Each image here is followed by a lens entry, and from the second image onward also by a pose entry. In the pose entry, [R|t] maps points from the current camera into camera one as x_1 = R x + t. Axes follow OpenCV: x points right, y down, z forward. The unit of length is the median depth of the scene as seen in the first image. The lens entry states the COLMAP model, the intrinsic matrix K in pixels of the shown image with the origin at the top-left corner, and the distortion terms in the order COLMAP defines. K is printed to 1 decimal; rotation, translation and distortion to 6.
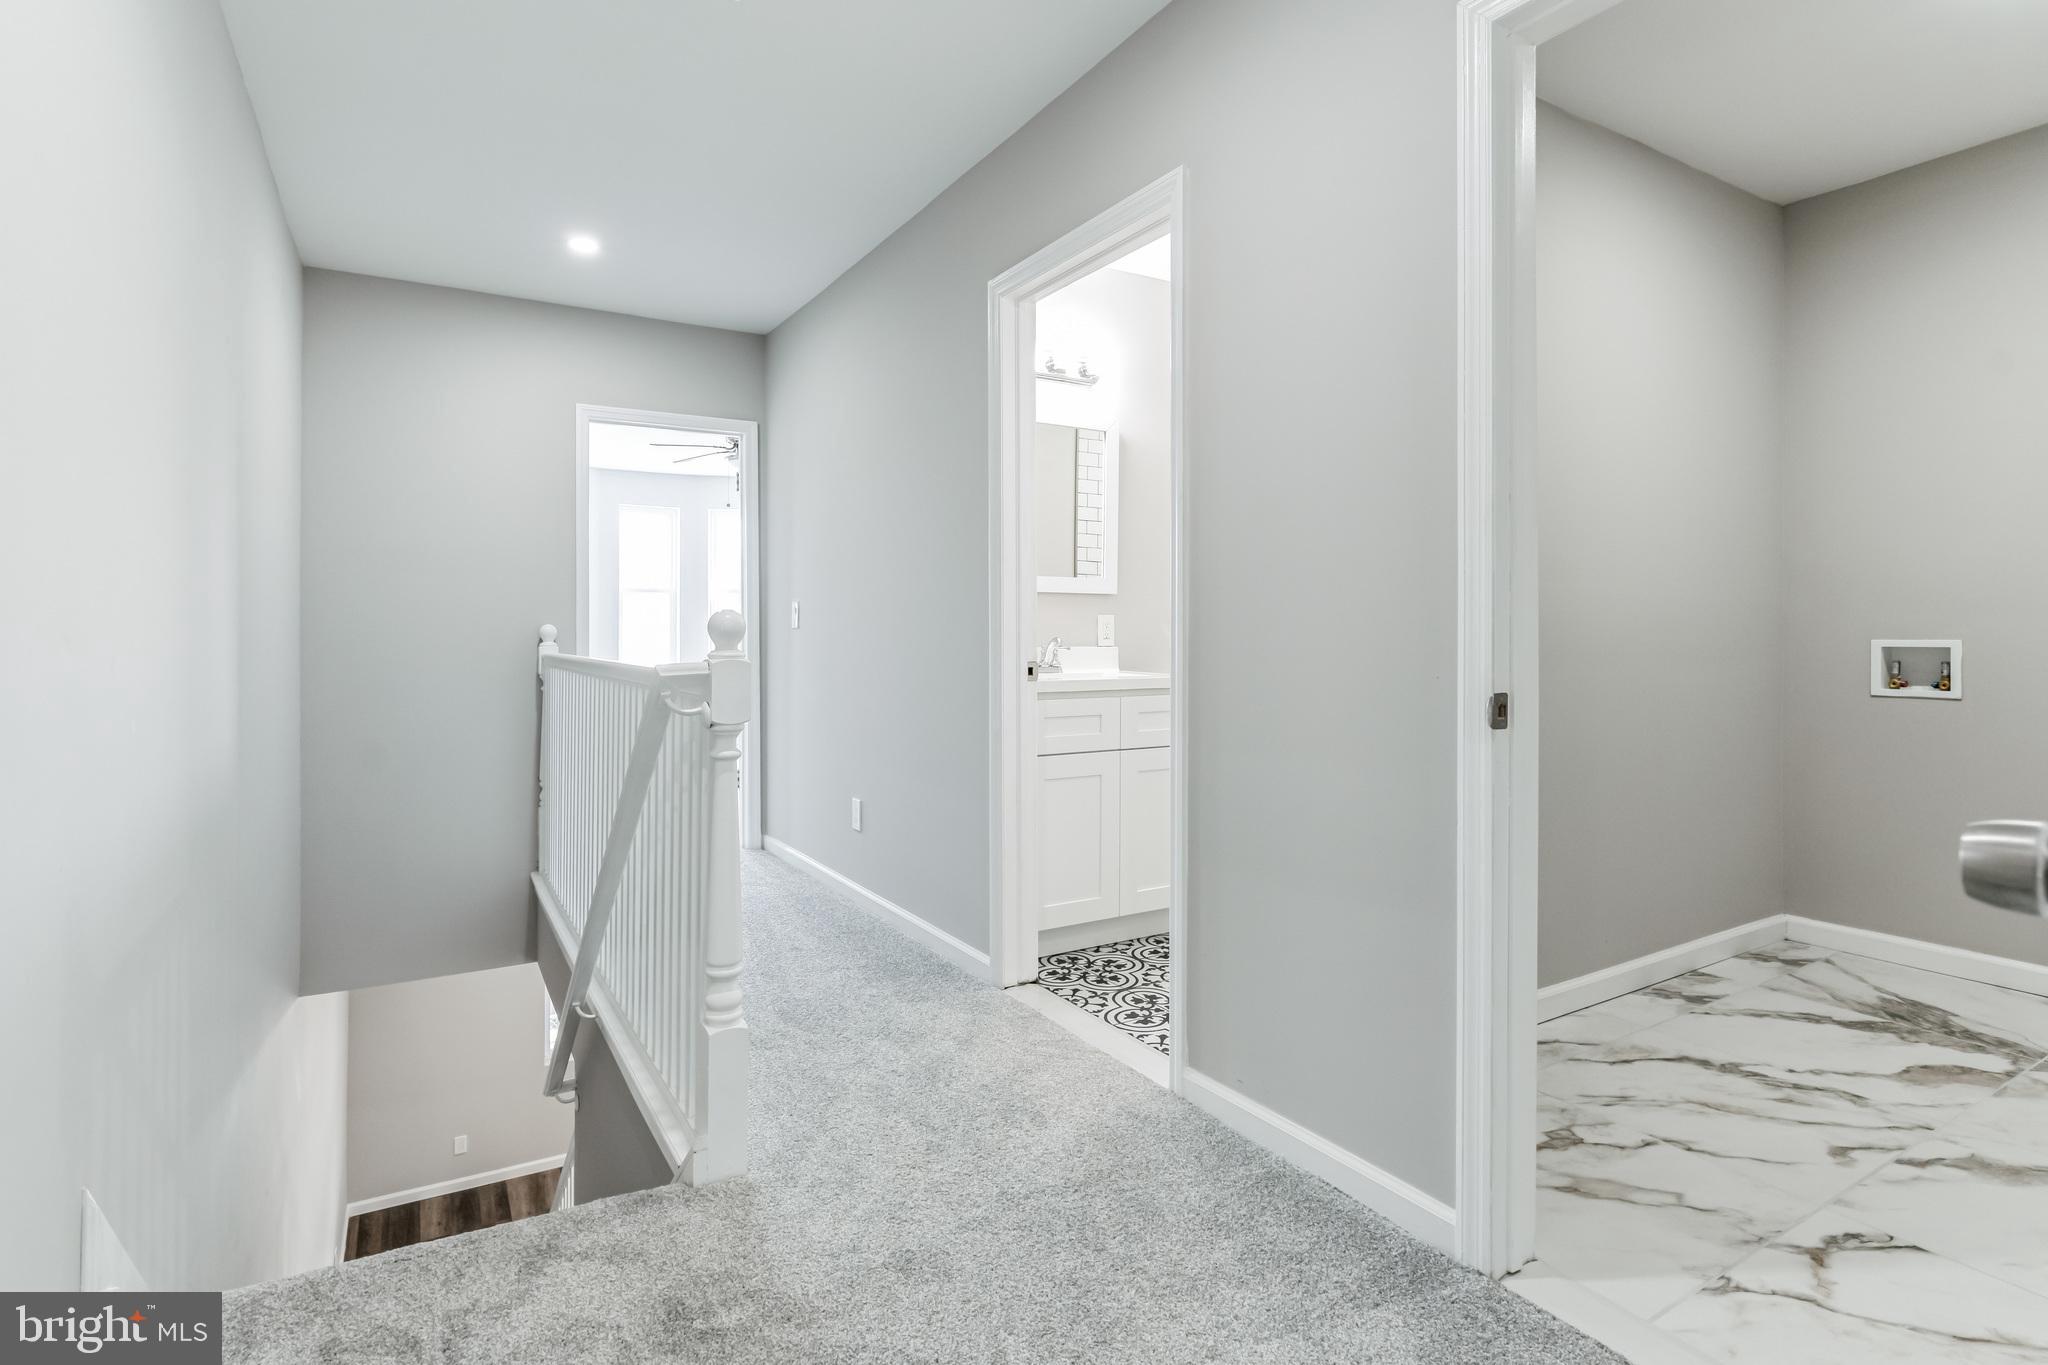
lens RADIAL K [[961.1, 0, 1013.1], [0, 961.1, 630.2], [0, 0, 1]] dist [-0.002697, 0.002613]
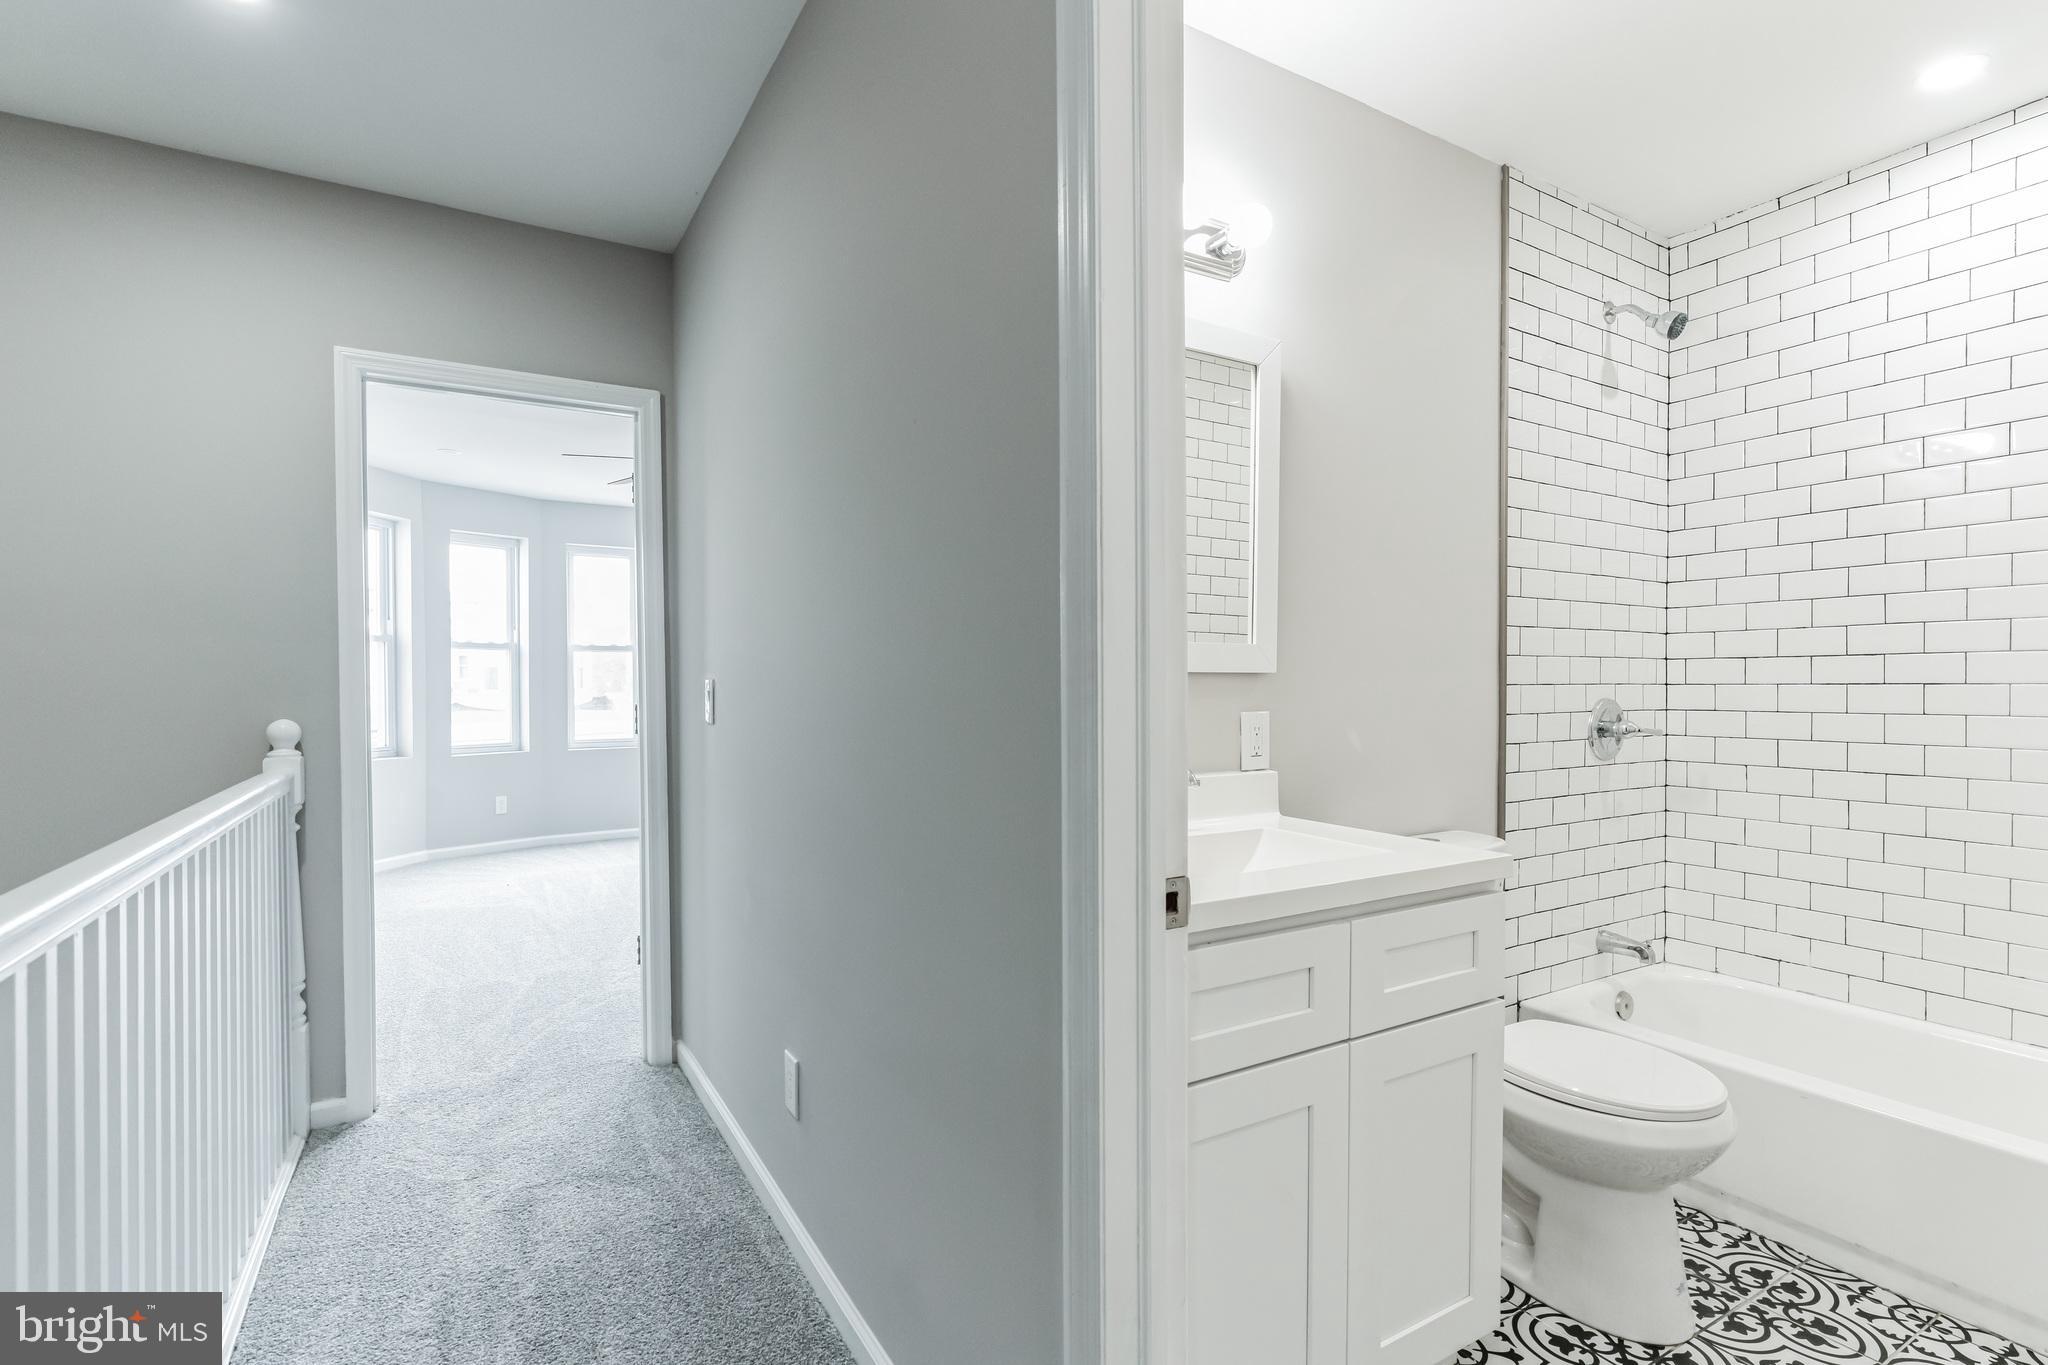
lens RADIAL K [[961.1, 0, 1033.9], [0, 961.1, 696.7], [0, 0, 1]] dist [-0.002697, 0.002613]
pose [[0.999997, -0.002549, 0.000302, -0.026688], [0.002544, 0.999882, 0.015154, -0.032480], [-0.000340, -0.015153, 0.999885, 0.466527]]
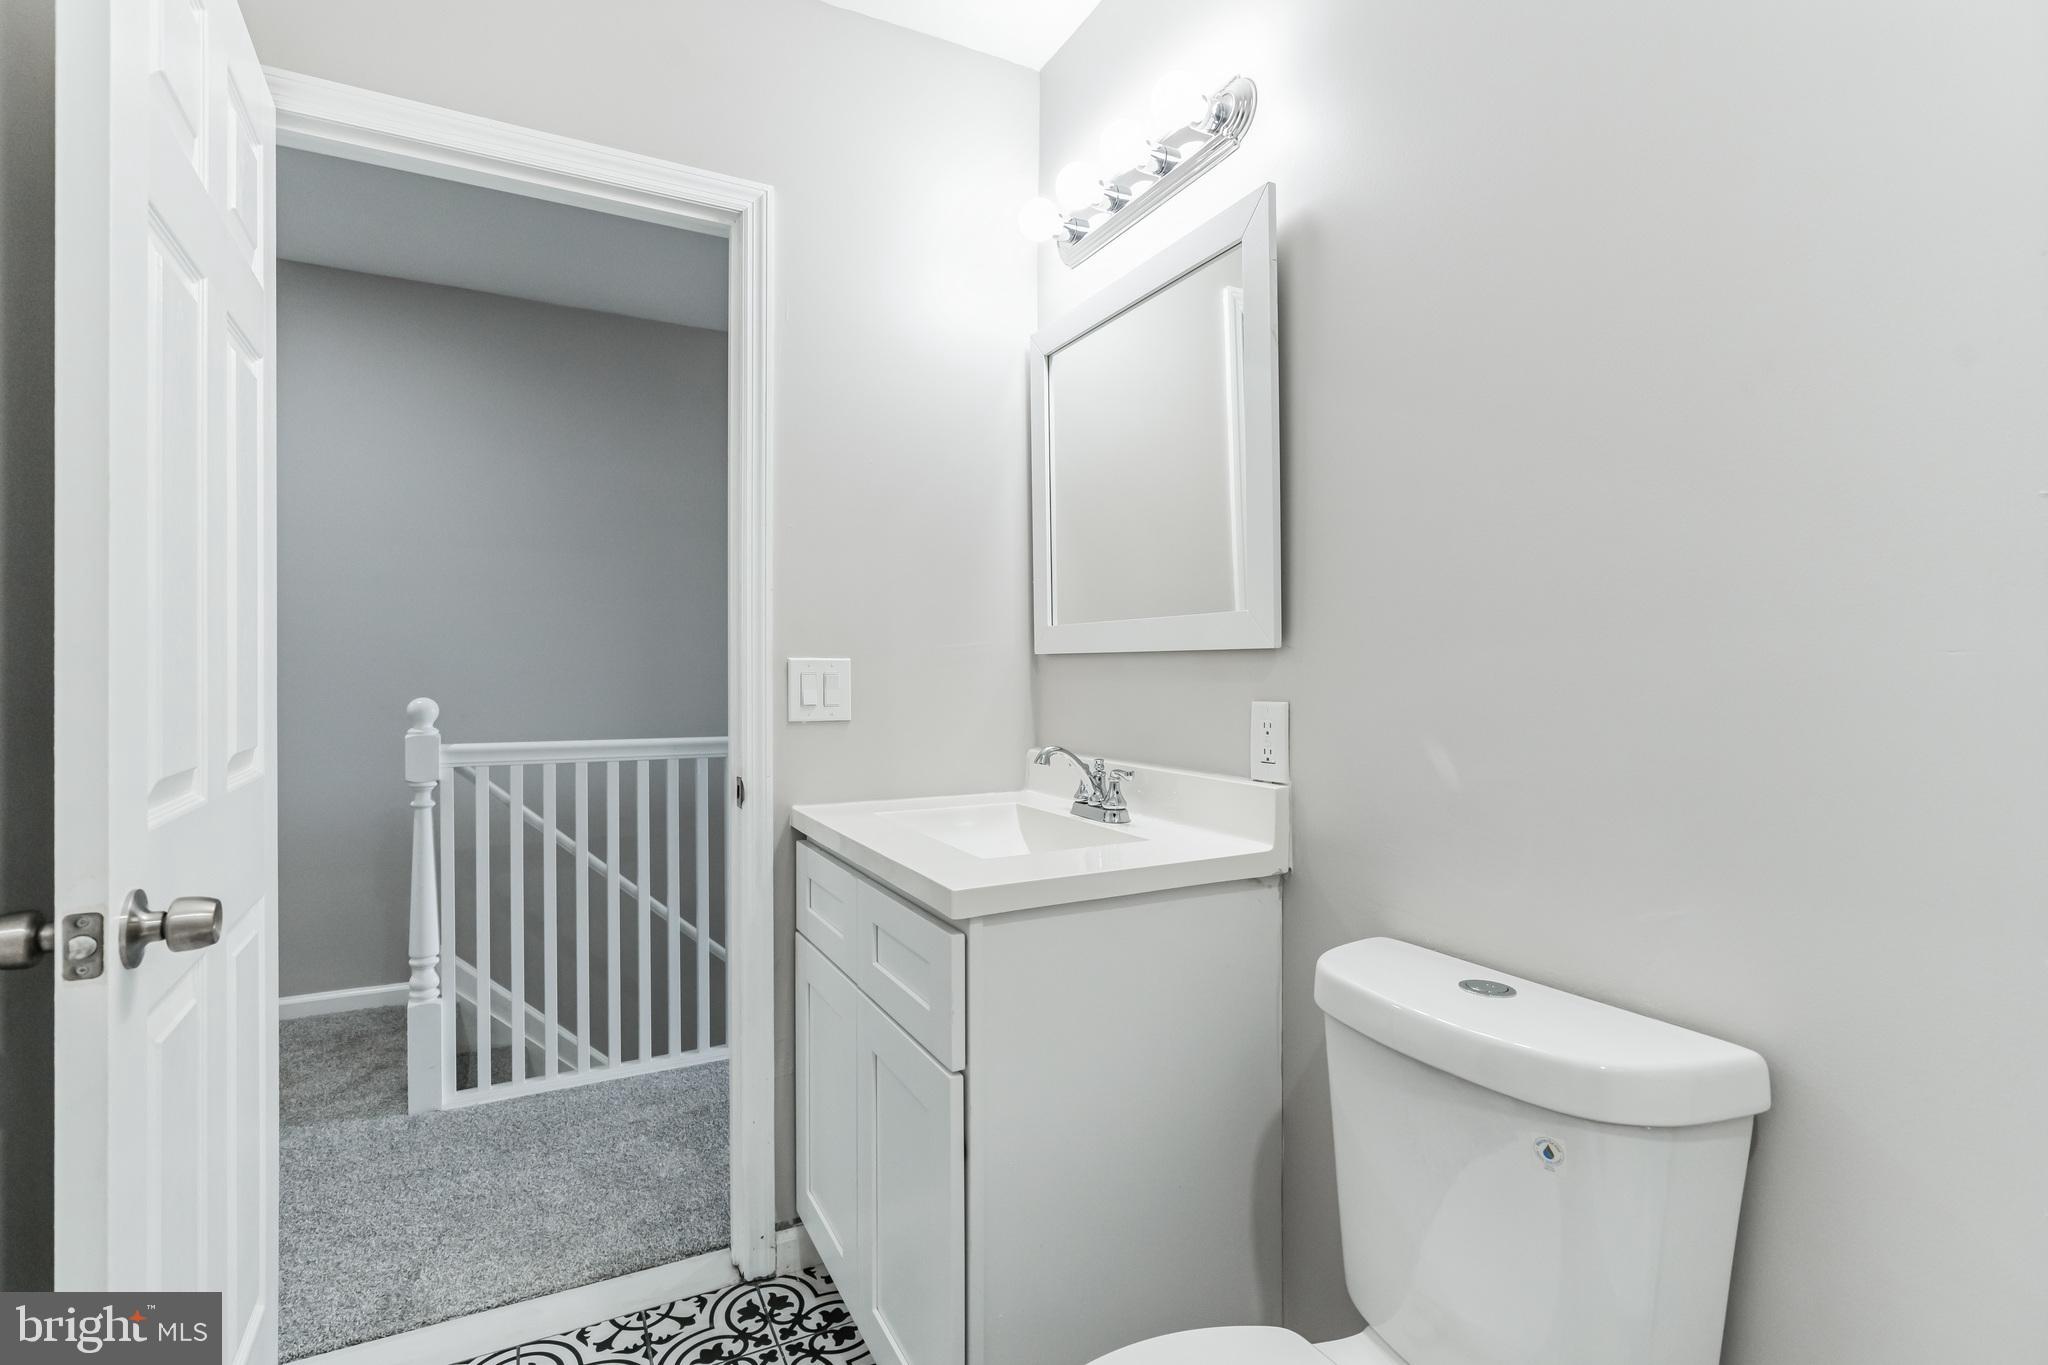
lens RADIAL K [[961.1, 0, 1026.5], [0, 961.1, 671.9], [0, 0, 1]] dist [-0.002697, 0.002613]
pose [[-0.041934, 0.009400, -0.999076, 0.490007], [0.000056, 0.999956, 0.009406, -0.031612], [0.999120, 0.000339, -0.041933, 0.920049]]
